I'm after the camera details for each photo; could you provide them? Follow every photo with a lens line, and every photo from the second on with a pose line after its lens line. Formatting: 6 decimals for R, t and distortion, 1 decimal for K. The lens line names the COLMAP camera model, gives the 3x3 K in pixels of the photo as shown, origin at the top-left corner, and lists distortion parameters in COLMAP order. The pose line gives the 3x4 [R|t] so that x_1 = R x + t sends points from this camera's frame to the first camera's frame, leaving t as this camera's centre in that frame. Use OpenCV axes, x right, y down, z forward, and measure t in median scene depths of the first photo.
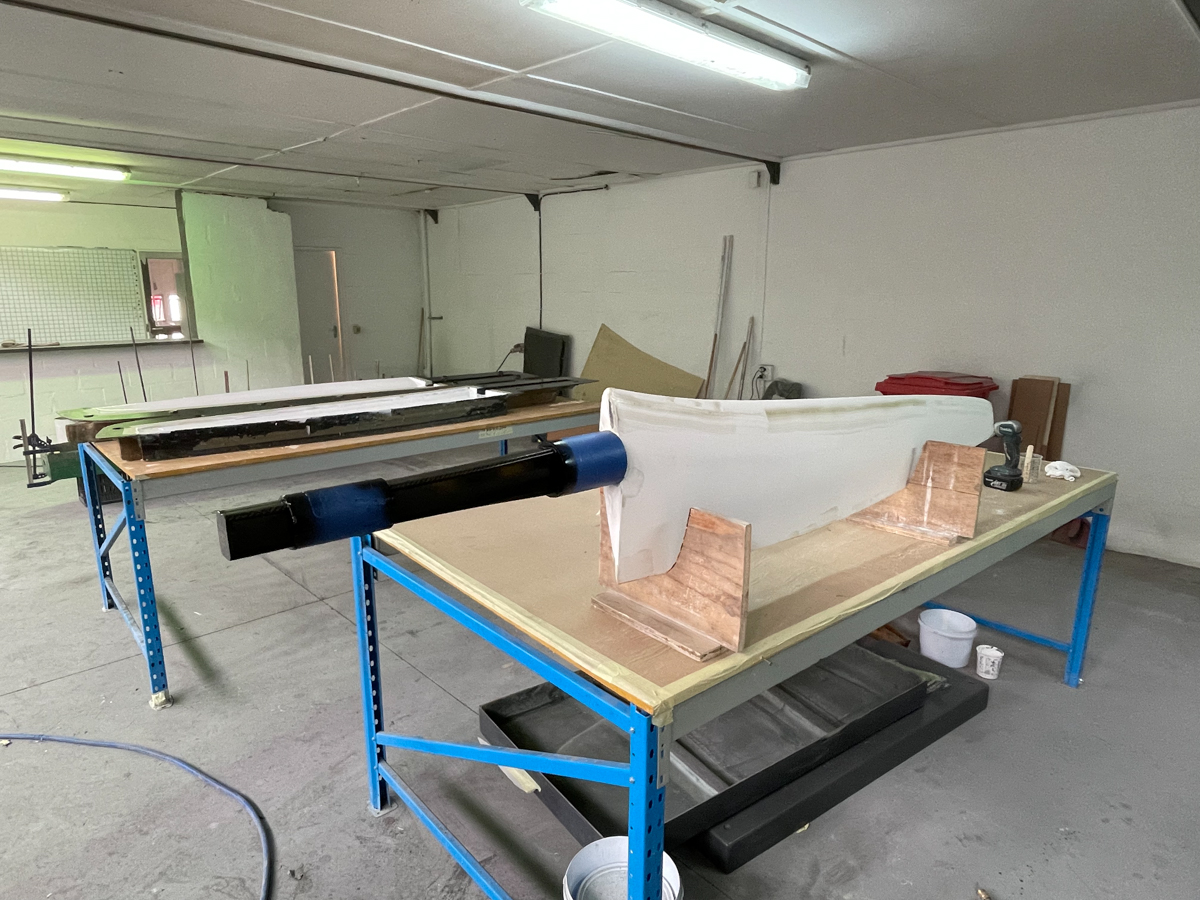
lens RADIAL K [[720.6, 0, 600.0], [0, 720.6, 450.0], [0, 0, 1]] dist [-0.004872, -0.000391]
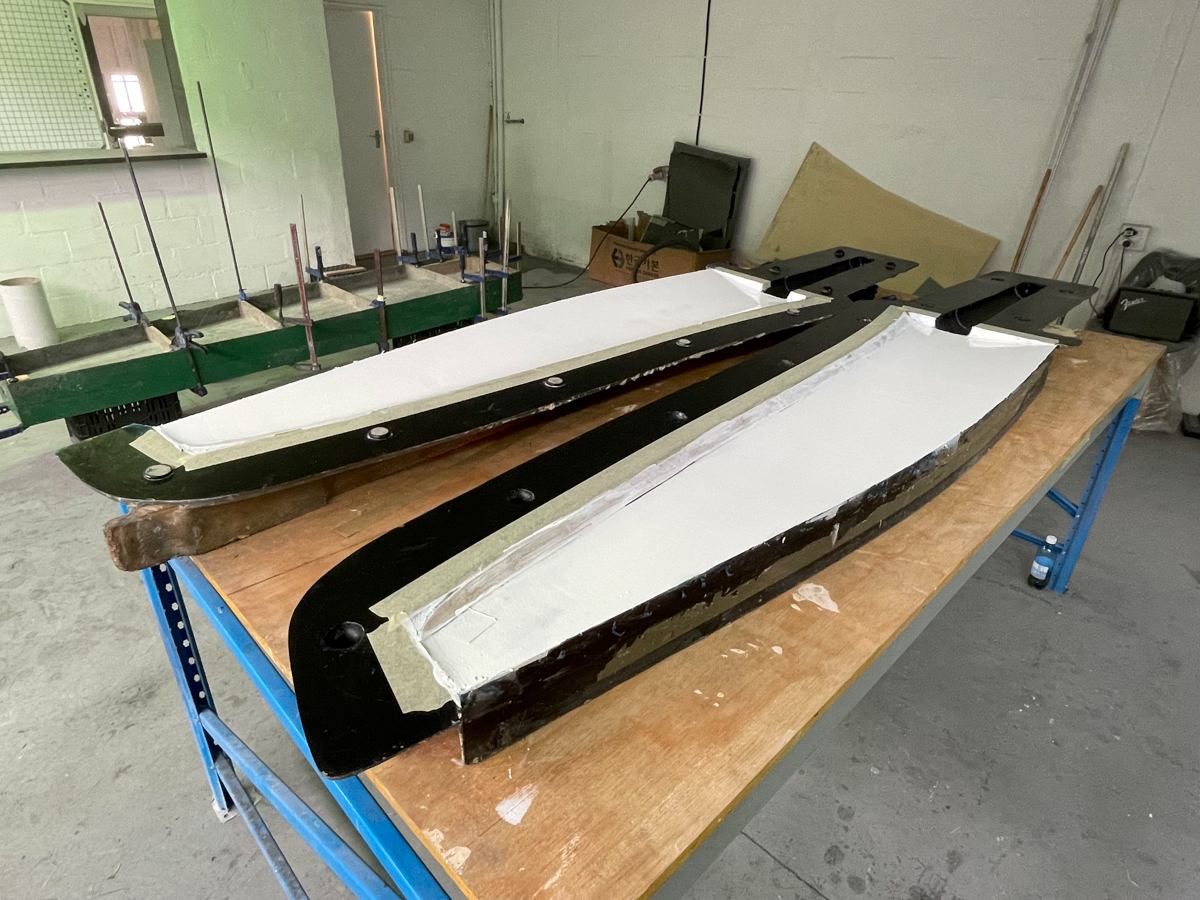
lens RADIAL K [[720.6, 0, 600.0], [0, 720.6, 450.0], [0, 0, 1]] dist [-0.004872, -0.000391]
pose [[0.998951, 0.006307, 0.045366, -0.212132], [-0.017558, 0.967541, 0.252103, -0.060065], [-0.042303, -0.252635, 0.966636, 0.271958]]
